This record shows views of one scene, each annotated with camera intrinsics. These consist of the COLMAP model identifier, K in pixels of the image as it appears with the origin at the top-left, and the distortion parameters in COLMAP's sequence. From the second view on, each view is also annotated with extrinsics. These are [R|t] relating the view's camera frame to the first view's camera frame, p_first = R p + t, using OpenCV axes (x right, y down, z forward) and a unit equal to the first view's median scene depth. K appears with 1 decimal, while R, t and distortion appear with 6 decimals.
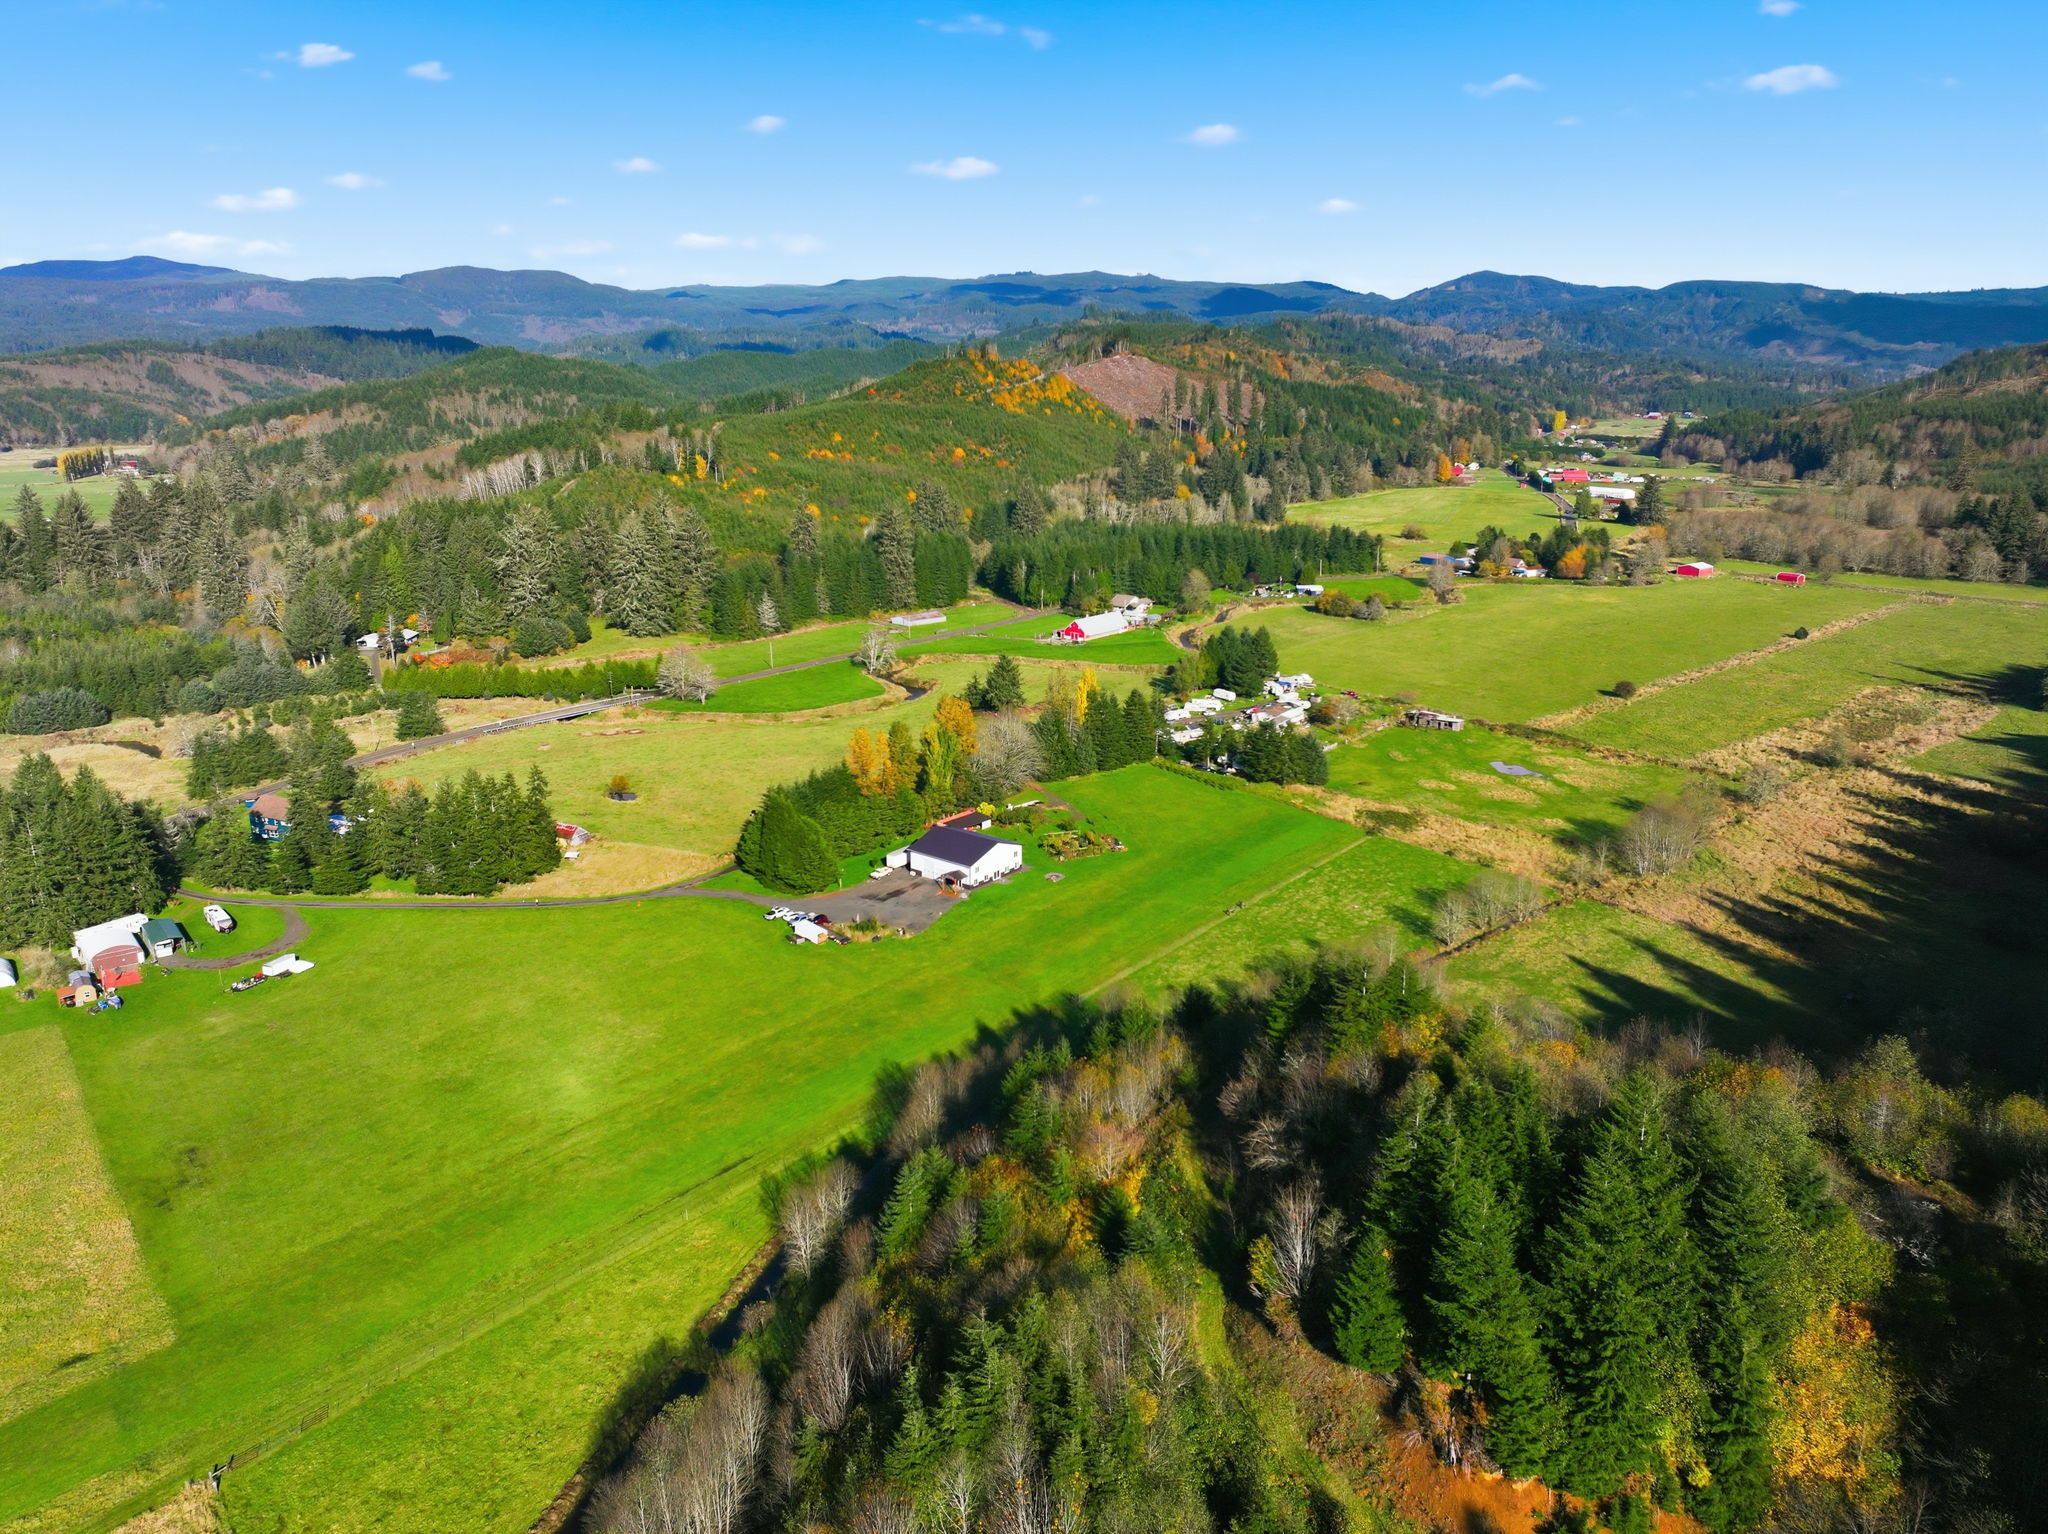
lens RADIAL K [[1434.2, 0, 1026.2], [0, 1434.2, 758.3], [0, 0, 1]] dist [-0.000321, 0.015512]
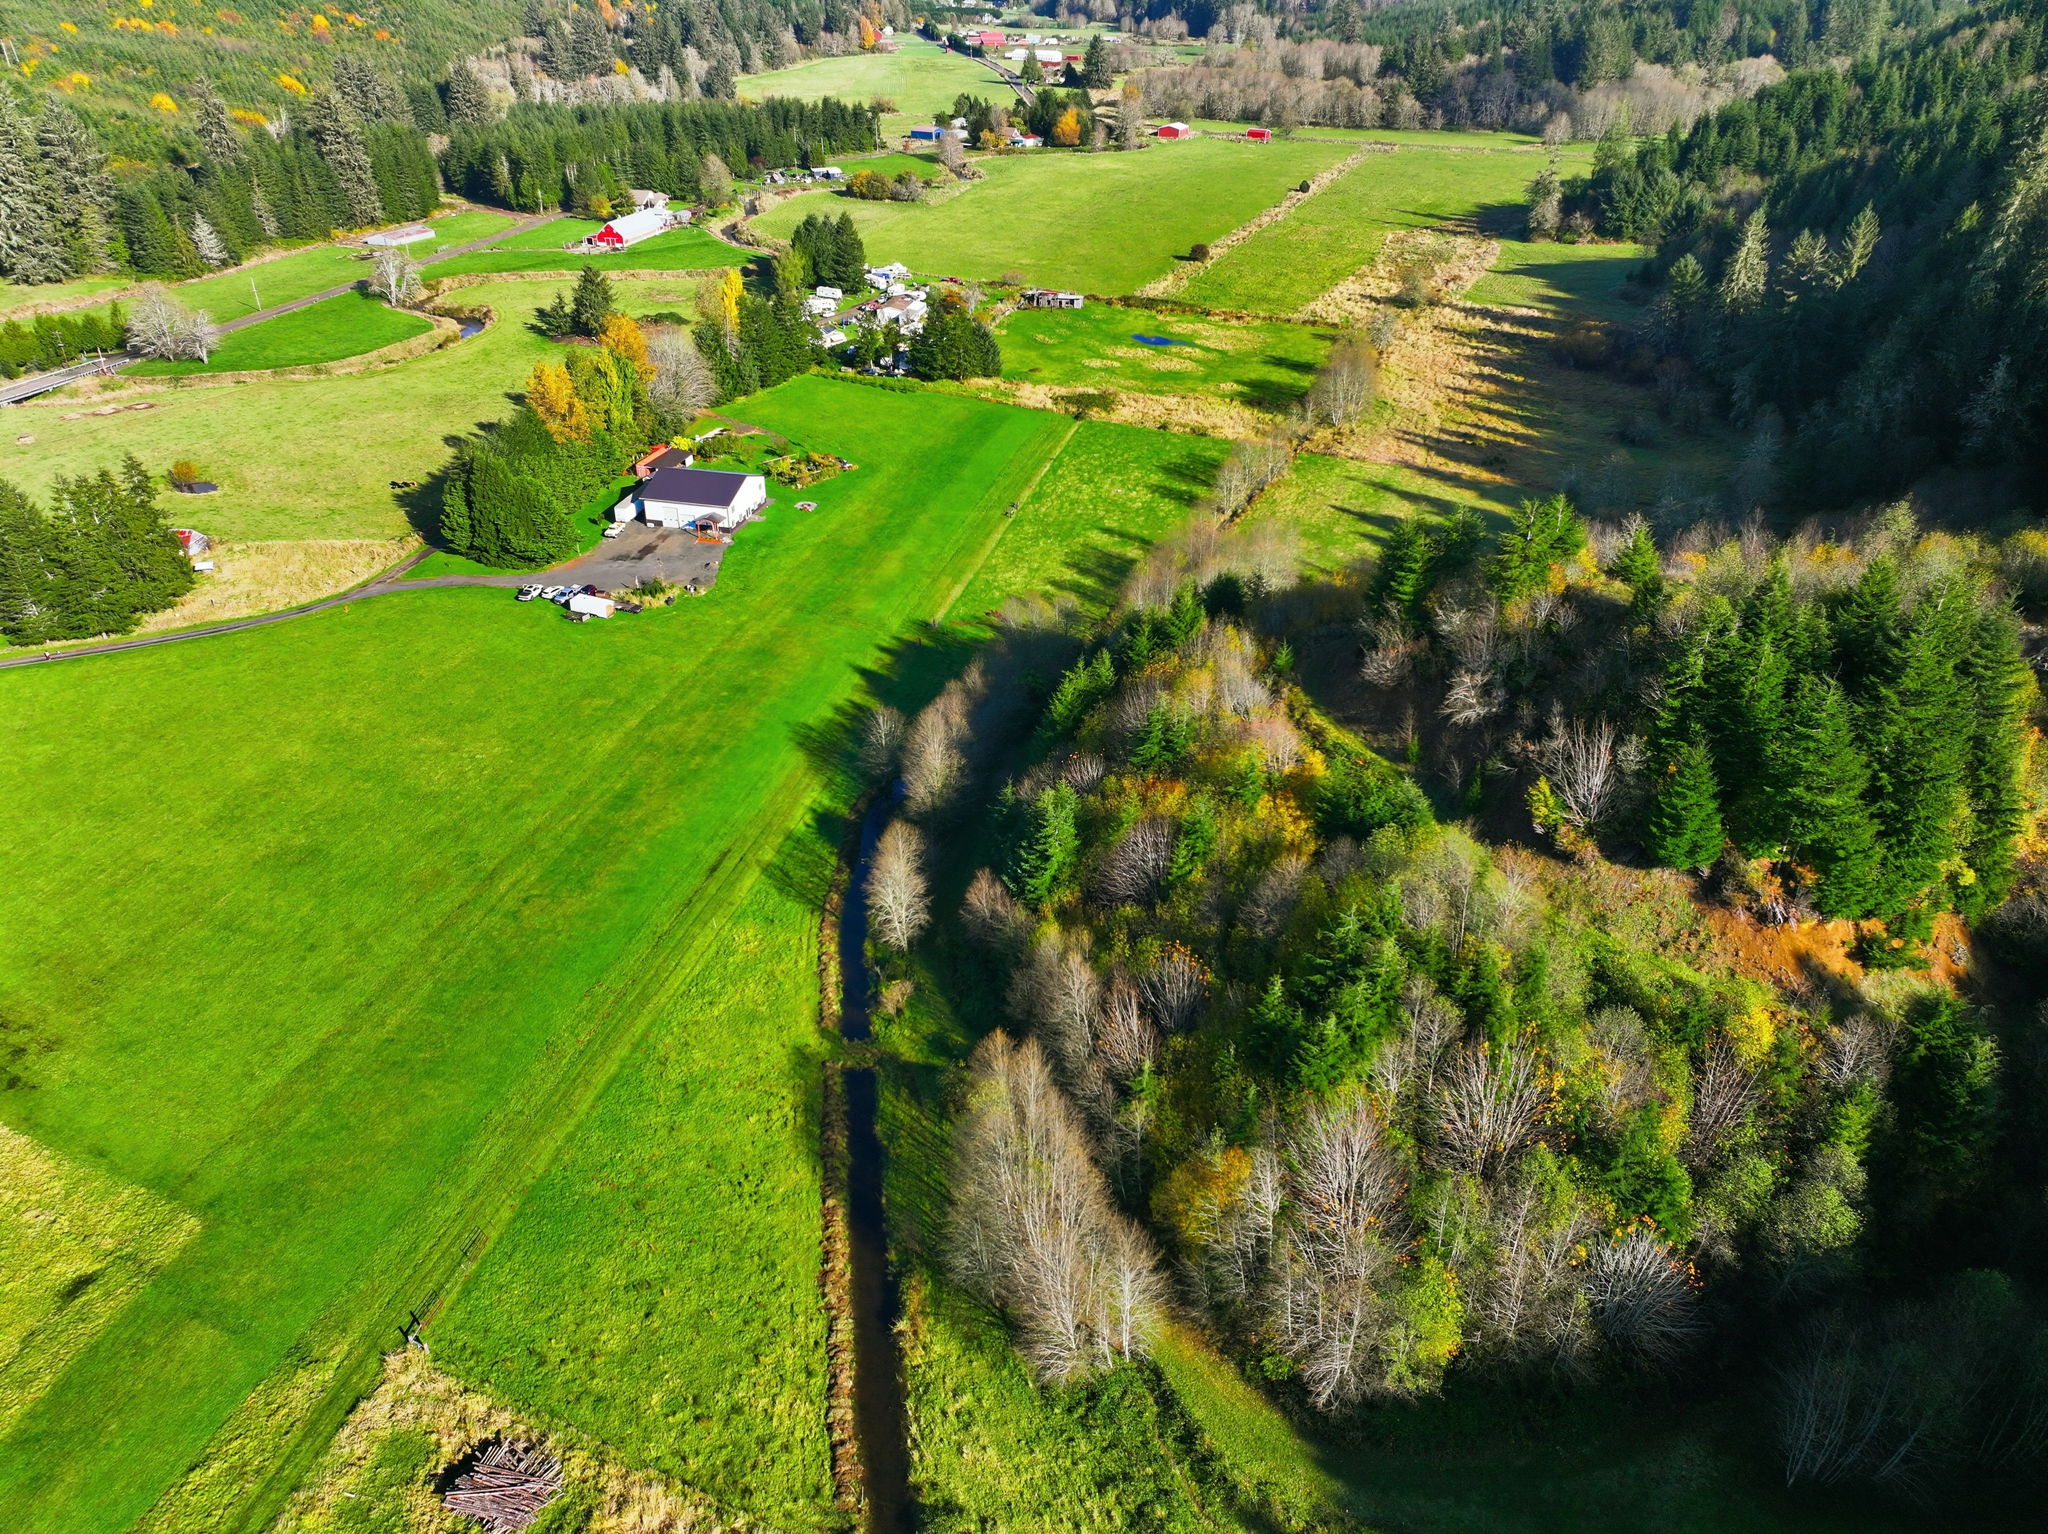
lens RADIAL K [[1434.2, 0, 1026.2], [0, 1434.2, 758.3], [0, 0, 1]] dist [-0.000321, 0.015512]
pose [[0.907117, -0.208608, 0.365544, -0.160032], [0.106750, 0.954160, 0.279613, -0.003281], [-0.407117, -0.214620, 0.887803, 0.067436]]
